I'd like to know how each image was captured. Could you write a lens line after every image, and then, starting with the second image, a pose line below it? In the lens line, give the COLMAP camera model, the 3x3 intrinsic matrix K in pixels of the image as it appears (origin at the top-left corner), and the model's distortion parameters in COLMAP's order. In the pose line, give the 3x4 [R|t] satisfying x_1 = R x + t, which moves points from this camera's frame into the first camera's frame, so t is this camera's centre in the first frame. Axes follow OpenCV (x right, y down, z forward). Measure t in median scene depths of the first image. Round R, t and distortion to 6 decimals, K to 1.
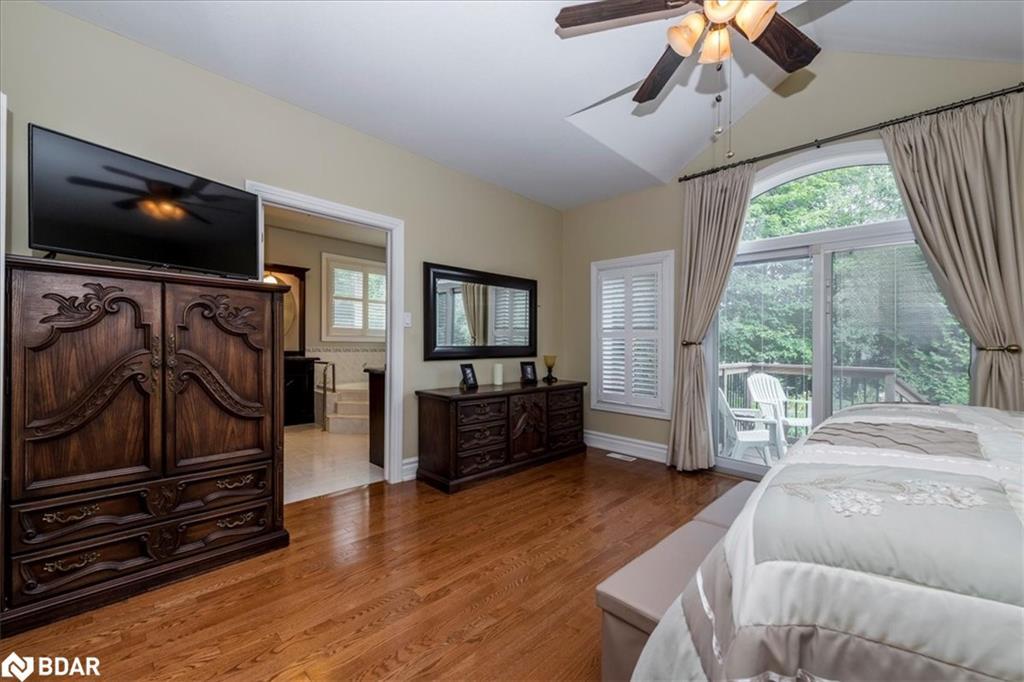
lens RADIAL K [[406.4, 0, 516.0], [0, 406.4, 345.1], [0, 0, 1]] dist [0.000654, -0.000154]
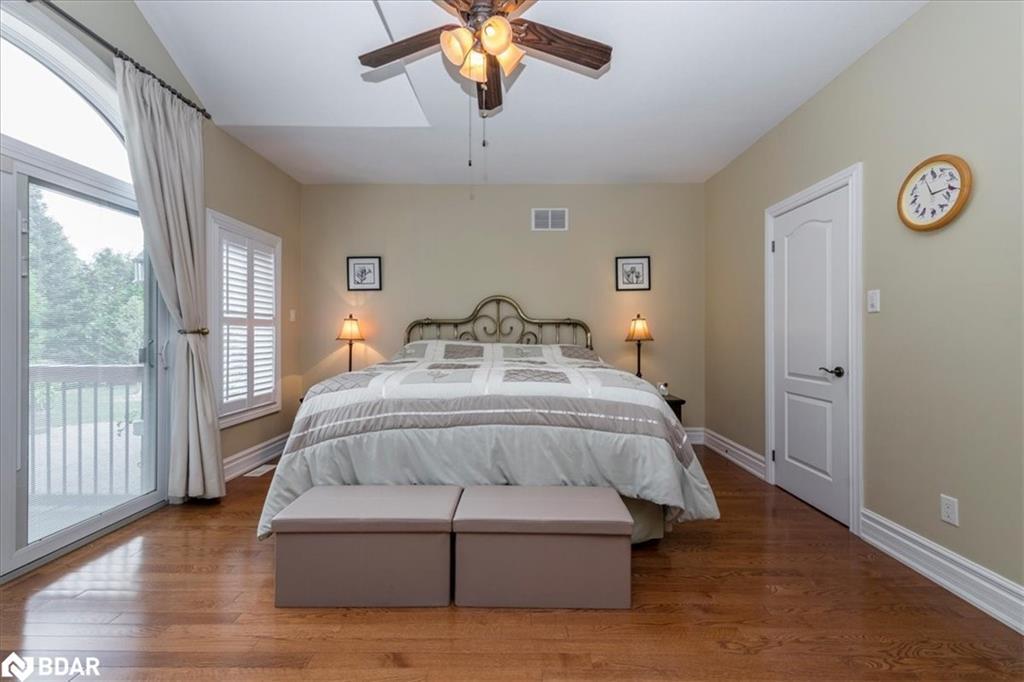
lens RADIAL K [[410.9, 0, 512.0], [0, 410.9, 341.0], [0, 0, 1]] dist [0.002141, 0.000073]
pose [[-0.701629, -0.026314, 0.712056, -0.171248], [-0.009391, 0.999573, 0.027686, -0.005676], [-0.712480, 0.012738, -0.701577, 0.778807]]
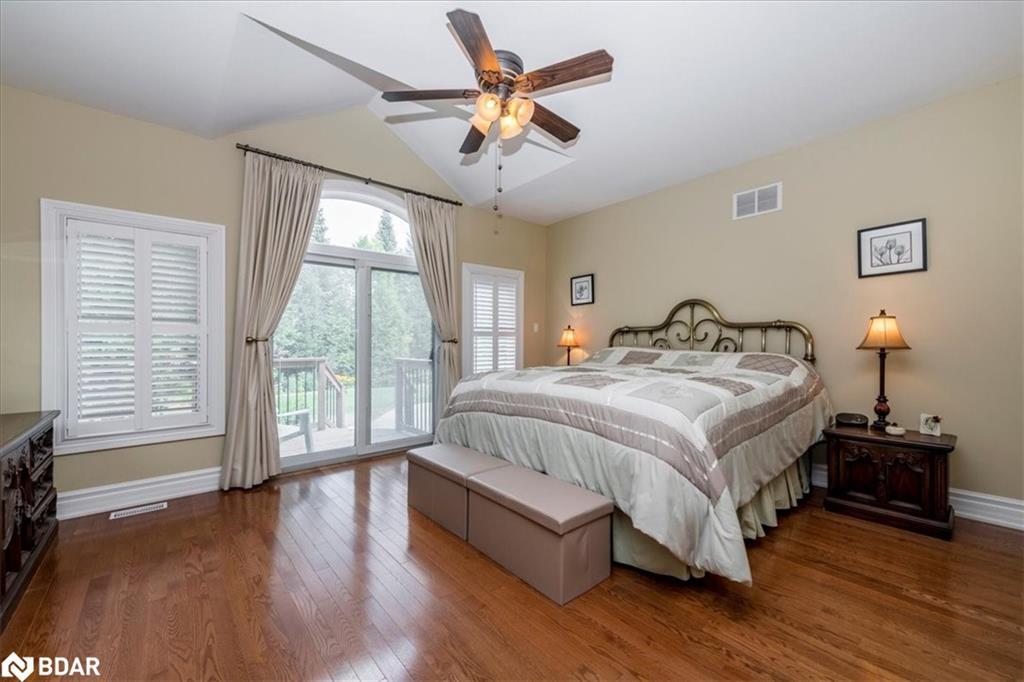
lens RADIAL K [[406.4, 0, 516.0], [0, 406.4, 345.1], [0, 0, 1]] dist [0.000654, -0.000154]
pose [[0.076542, -0.019609, 0.996873, -0.408802], [0.008377, 0.999784, 0.019023, -0.005541], [-0.997031, 0.006895, 0.076690, 0.375783]]
